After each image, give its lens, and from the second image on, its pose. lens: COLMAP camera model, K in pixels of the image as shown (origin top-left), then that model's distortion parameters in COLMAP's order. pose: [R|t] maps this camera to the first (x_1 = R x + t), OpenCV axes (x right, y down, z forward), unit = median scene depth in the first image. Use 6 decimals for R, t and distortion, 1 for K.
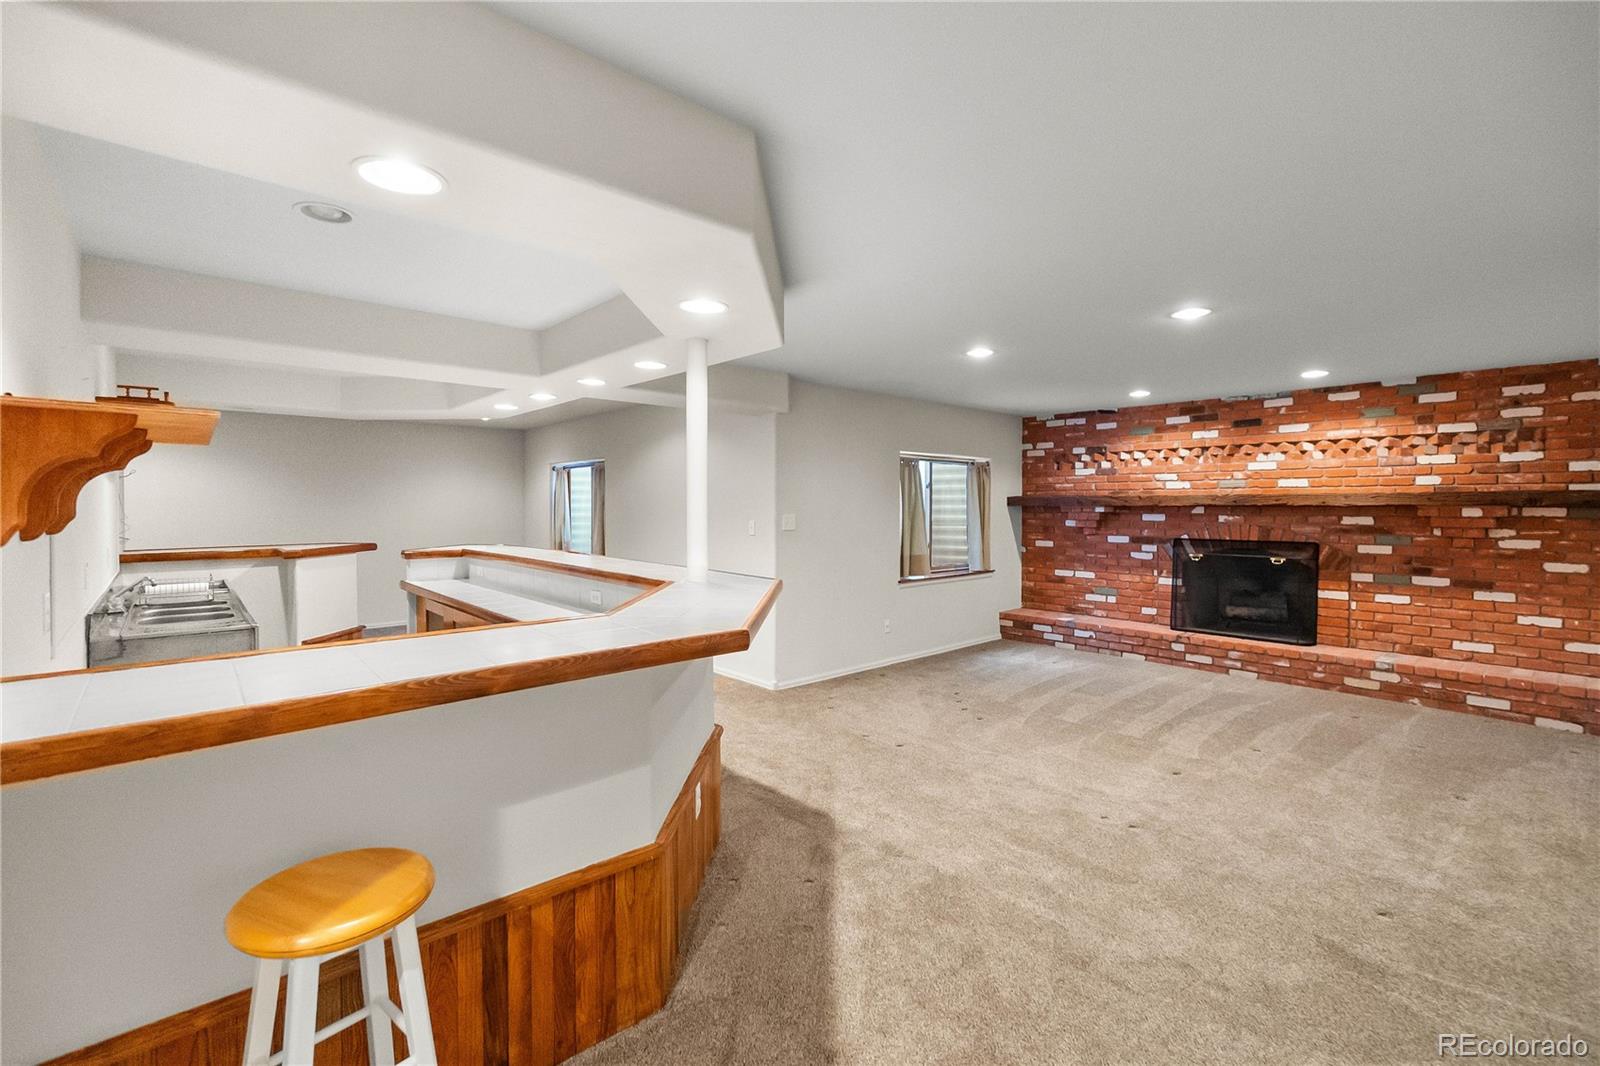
lens RADIAL K [[707.4, 0, 793.8], [0, 707.4, 525.1], [0, 0, 1]] dist [-0.000271, -0.000135]
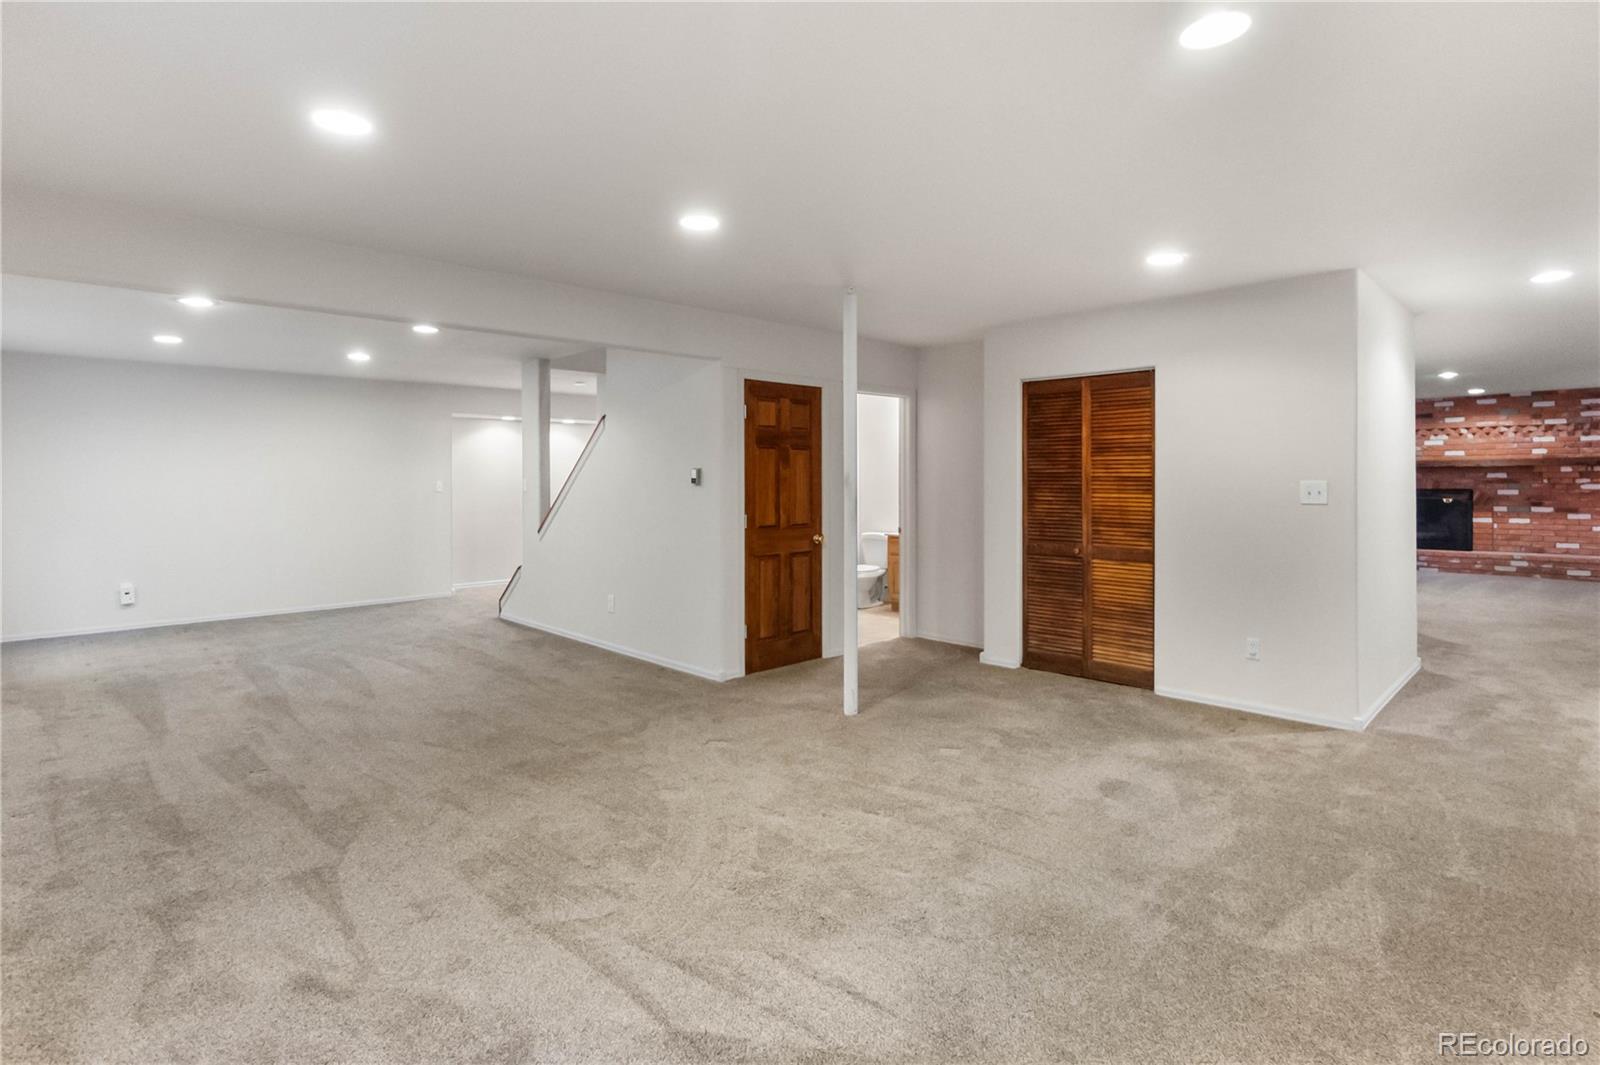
lens RADIAL K [[784.1, 0, 801.2], [0, 784.1, 488.0], [0, 0, 1]] dist [-0.001536, 0.000156]
pose [[0.999335, -0.007427, 0.035692, -0.970448], [0.008047, 0.999819, -0.017254, 0.044635], [-0.035557, 0.017530, 0.999214, -0.844005]]
